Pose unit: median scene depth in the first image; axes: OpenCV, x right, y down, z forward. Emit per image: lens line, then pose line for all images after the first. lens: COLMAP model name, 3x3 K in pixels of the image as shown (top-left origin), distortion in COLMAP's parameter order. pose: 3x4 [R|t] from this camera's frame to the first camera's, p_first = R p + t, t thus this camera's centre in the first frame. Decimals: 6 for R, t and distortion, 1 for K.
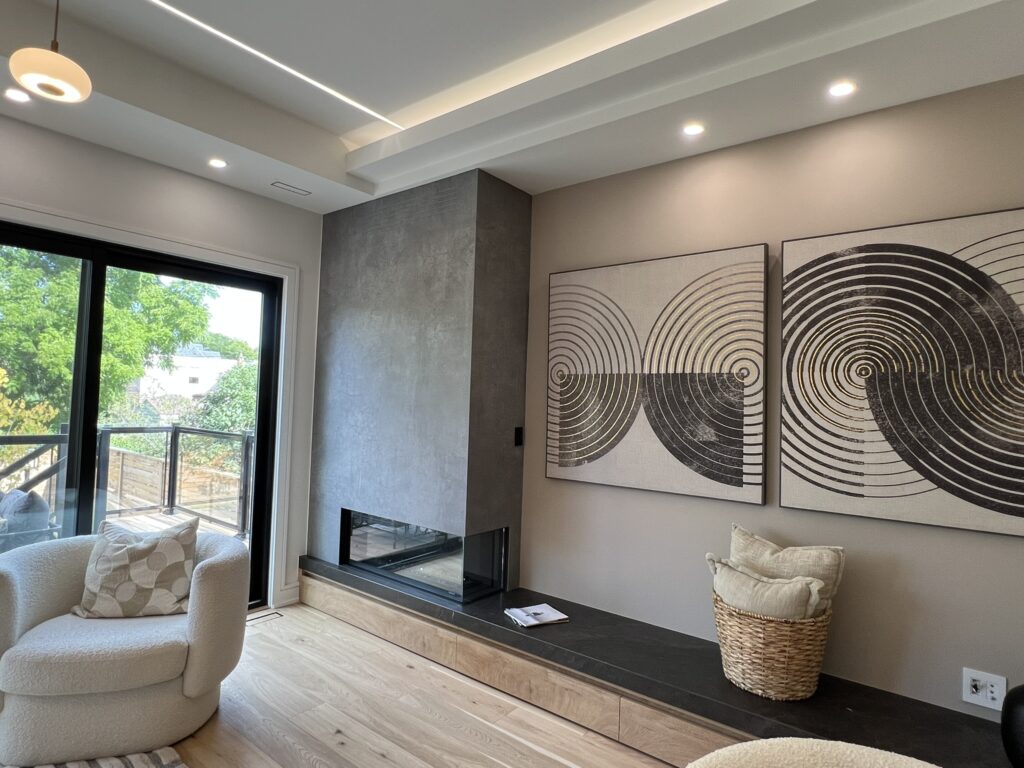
lens RADIAL K [[572.1, 0, 506.5], [0, 572.1, 382.1], [0, 0, 1]] dist [-0.002236, -0.001738]
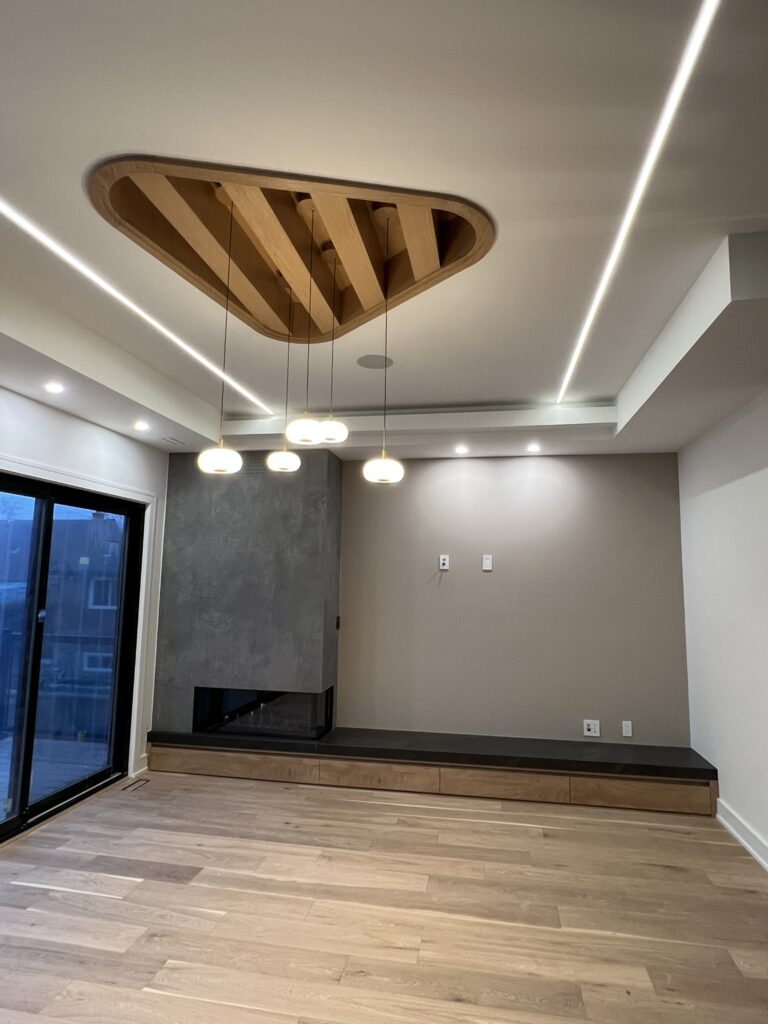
lens RADIAL K [[572.1, 0, 388.7], [0, 572.1, 509.4], [0, 0, 1]] dist [-0.002236, -0.001738]
pose [[0.880996, 0.037619, 0.471625, -0.585435], [-0.000098, 0.996848, -0.079330, -0.082604], [-0.473123, 0.069843, 0.878223, -0.397872]]
